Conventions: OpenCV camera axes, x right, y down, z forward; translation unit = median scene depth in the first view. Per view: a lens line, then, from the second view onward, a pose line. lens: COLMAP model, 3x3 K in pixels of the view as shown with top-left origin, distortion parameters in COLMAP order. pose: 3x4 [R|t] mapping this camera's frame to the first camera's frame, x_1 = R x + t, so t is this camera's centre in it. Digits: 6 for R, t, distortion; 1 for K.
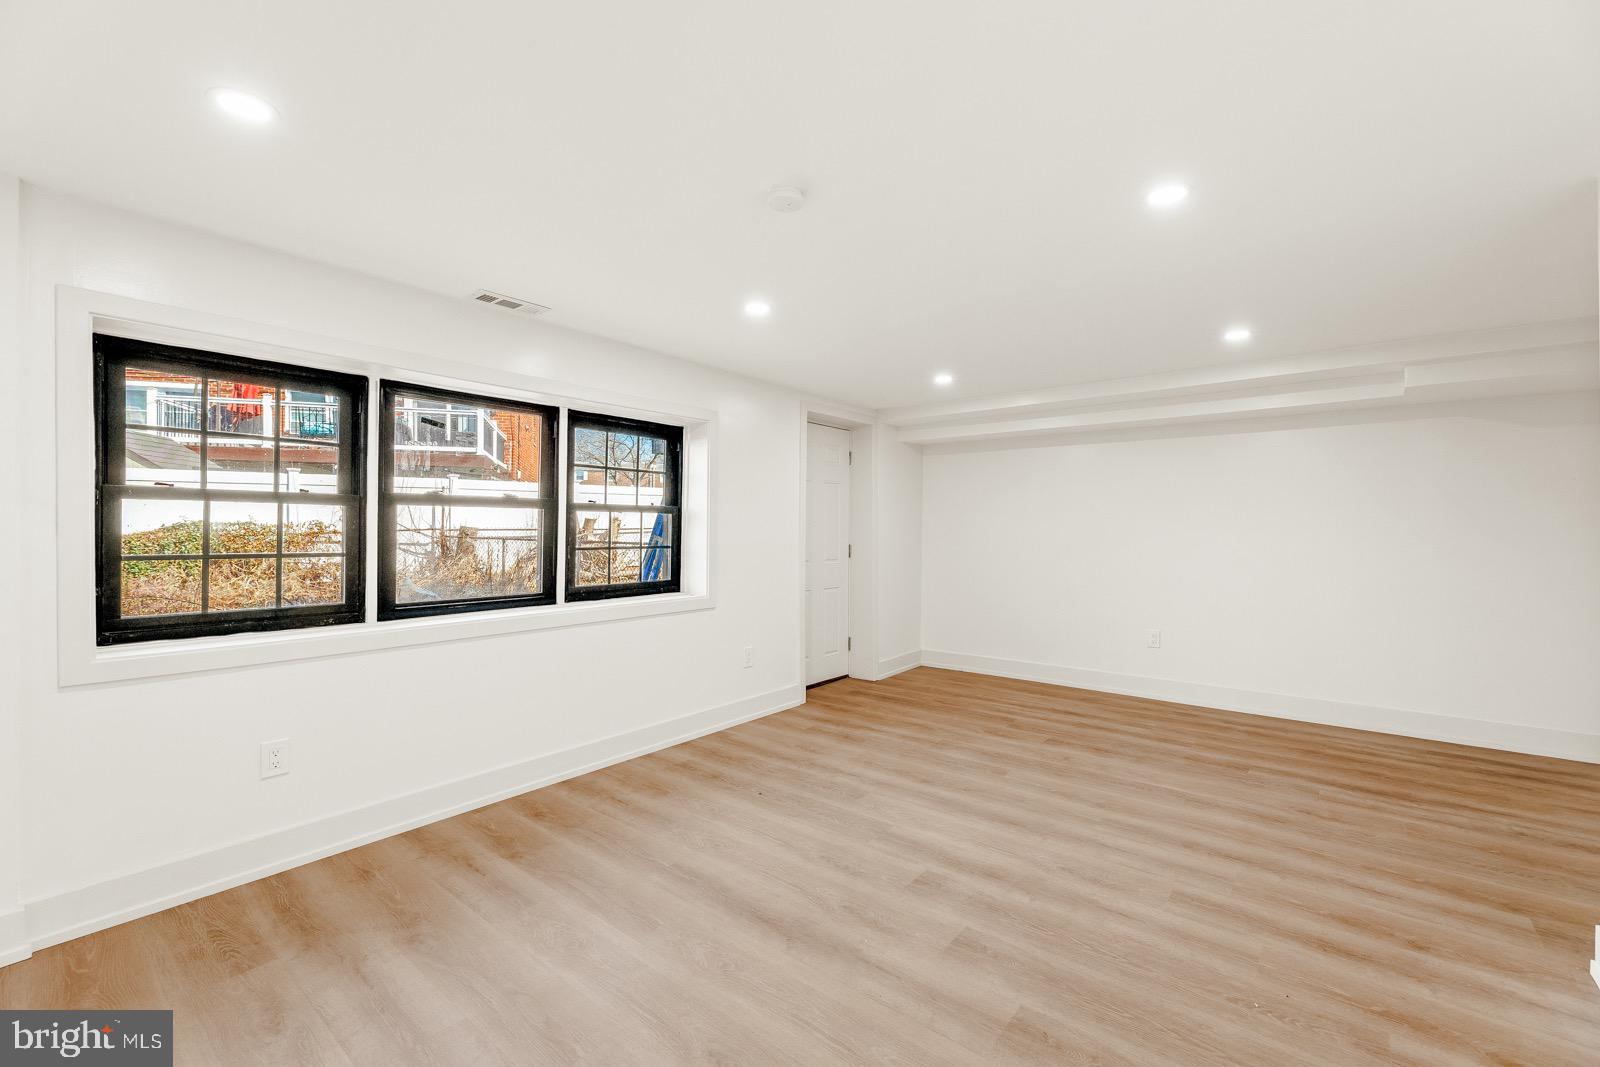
lens RADIAL K [[655.8, 0, 829.0], [0, 655.8, 522.6], [0, 0, 1]] dist [-0.001118, -0.000359]
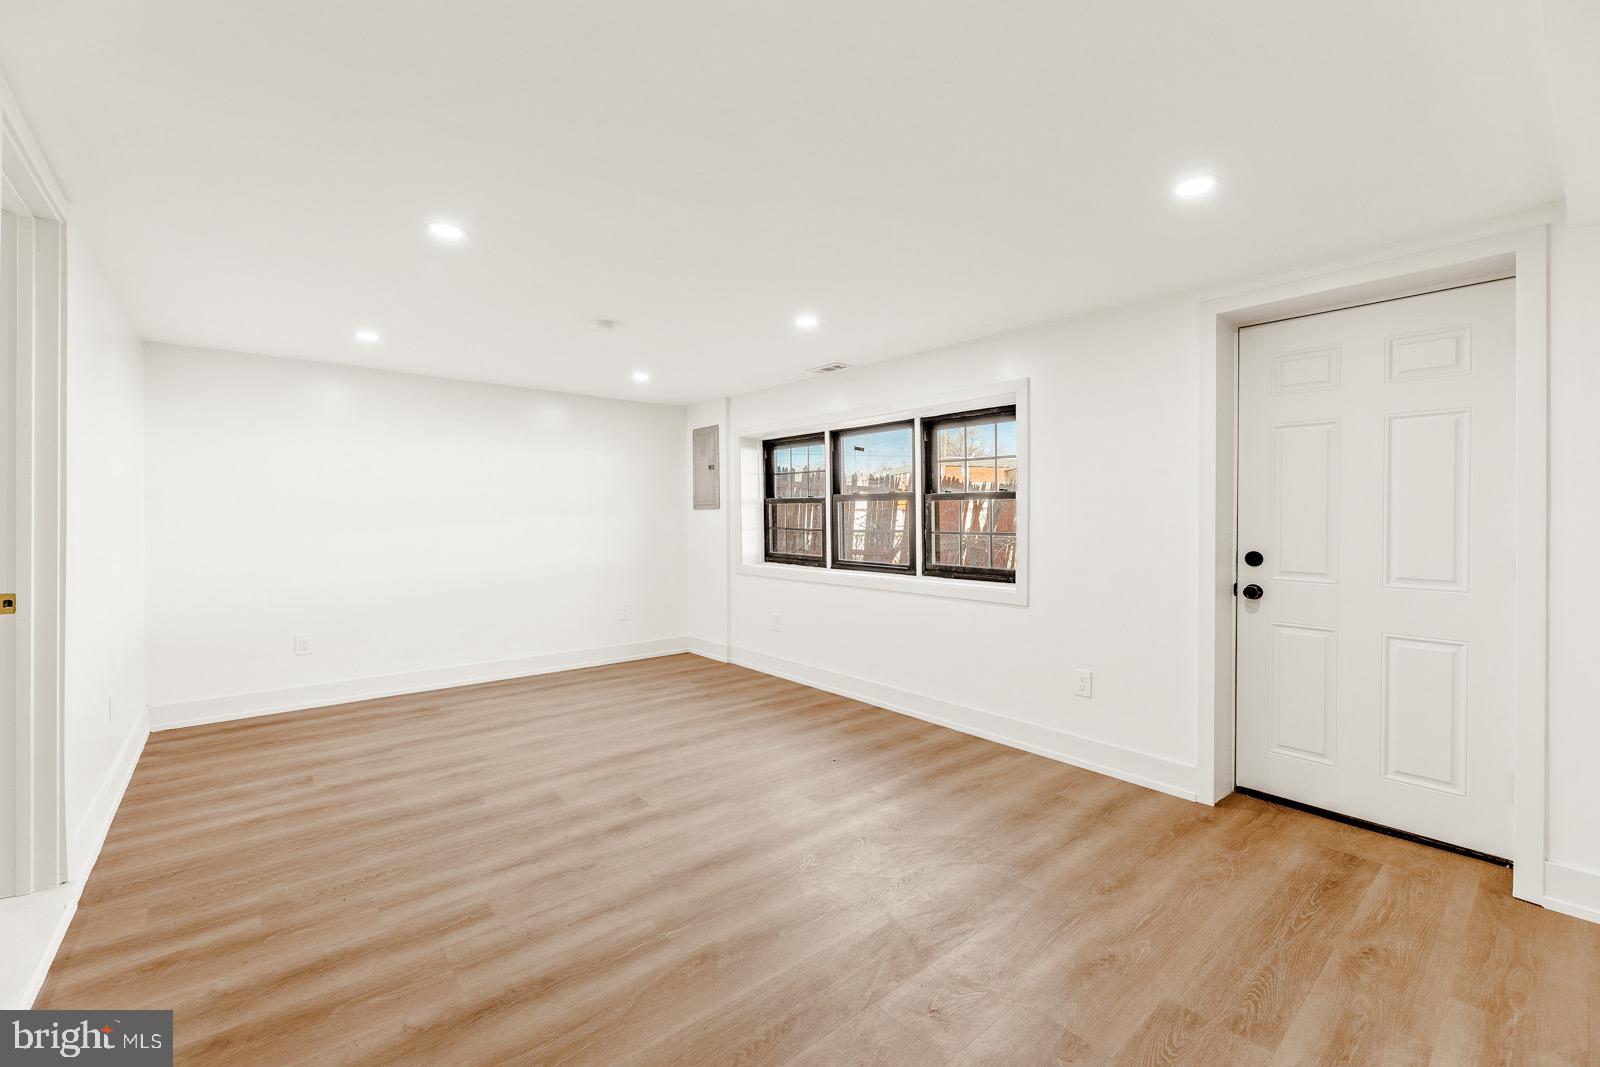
lens RADIAL K [[655.8, 0, 798.1], [0, 655.8, 519.8], [0, 0, 1]] dist [-0.001118, -0.000359]
pose [[-0.206621, -0.001766, -0.978419, 0.875242], [0.007269, 0.999968, -0.003339, 0.019813], [0.978394, -0.007802, -0.206601, 1.062215]]
